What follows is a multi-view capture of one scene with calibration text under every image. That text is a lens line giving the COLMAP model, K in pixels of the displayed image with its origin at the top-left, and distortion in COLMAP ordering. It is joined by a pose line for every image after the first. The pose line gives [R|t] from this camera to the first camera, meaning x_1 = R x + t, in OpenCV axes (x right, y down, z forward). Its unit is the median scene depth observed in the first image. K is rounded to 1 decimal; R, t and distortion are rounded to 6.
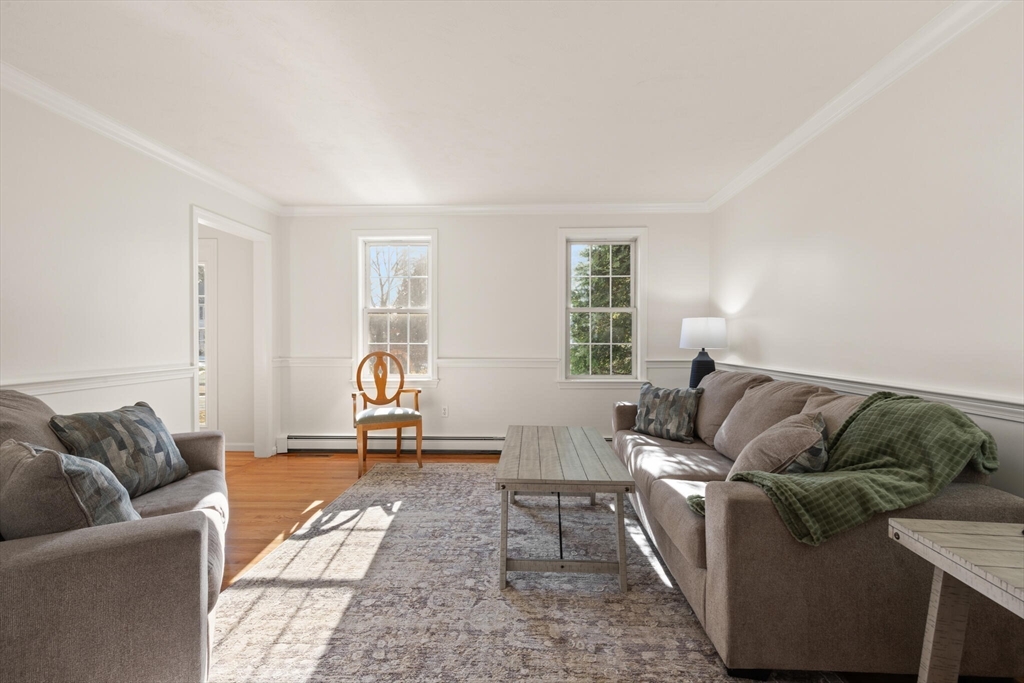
lens RADIAL K [[465.5, 0, 518.3], [0, 465.5, 334.1], [0, 0, 1]] dist [0.002309, 0.000127]
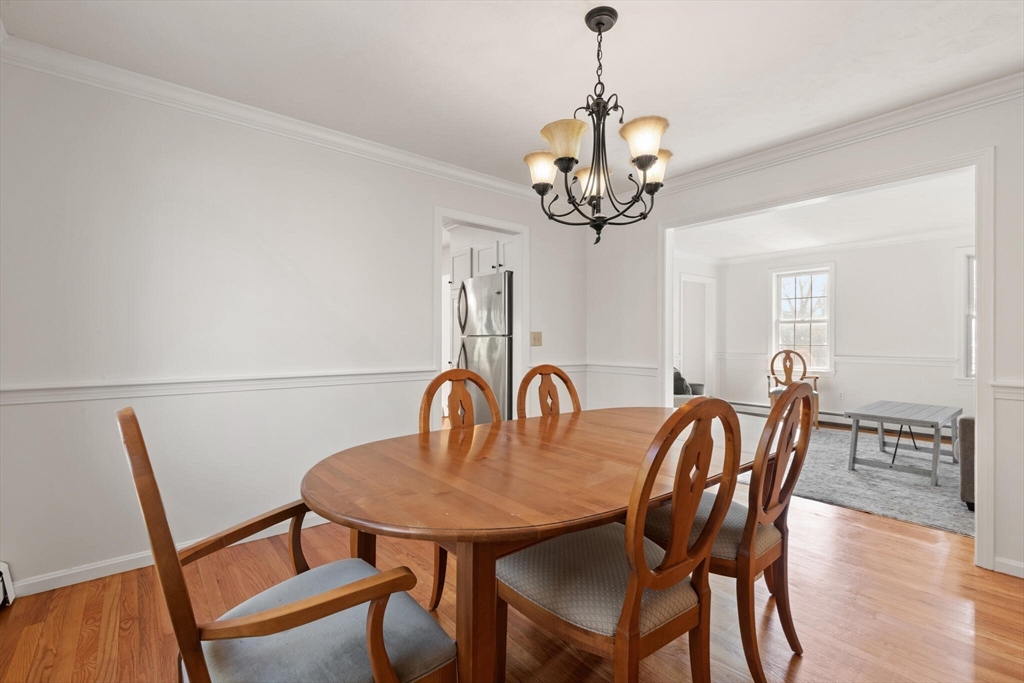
lens RADIAL K [[492.7, 0, 498.8], [0, 492.7, 344.3], [0, 0, 1]] dist [0.000810, 0.000063]
pose [[0.668171, 0.008962, -0.743954, 0.265437], [0.002094, 0.999901, 0.013926, -0.004509], [0.744005, -0.010863, 0.668086, -0.761201]]
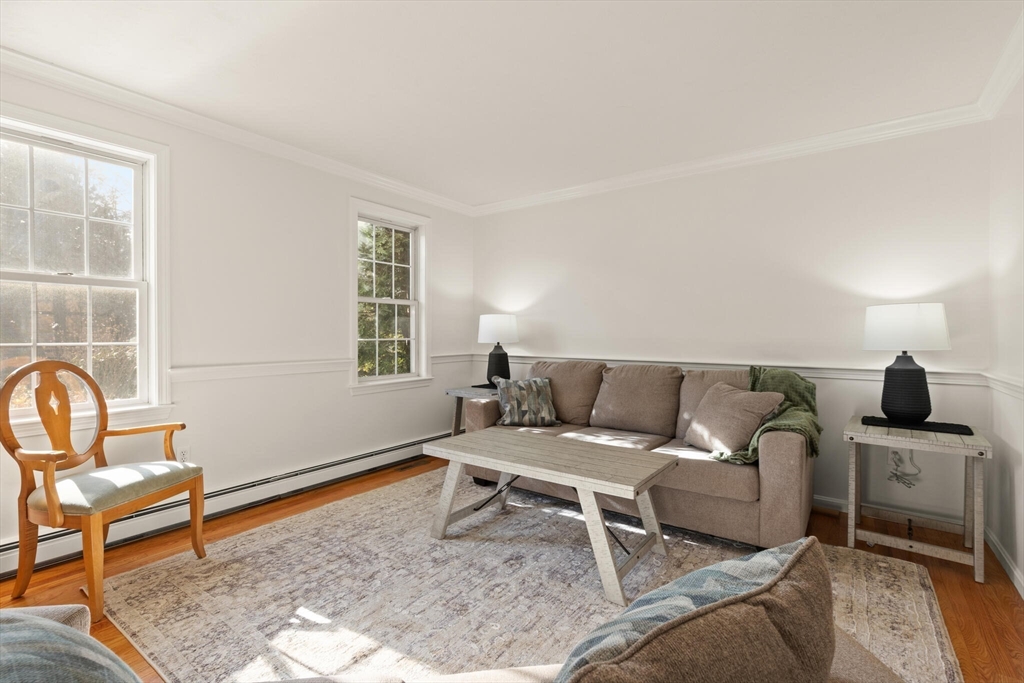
lens RADIAL K [[465.5, 0, 518.3], [0, 465.5, 334.1], [0, 0, 1]] dist [0.002309, 0.000127]
pose [[0.545428, -0.001984, 0.838155, -0.461931], [-0.006211, 0.999960, 0.006408, 0.003400], [-0.838134, -0.008701, 0.545394, 0.342606]]
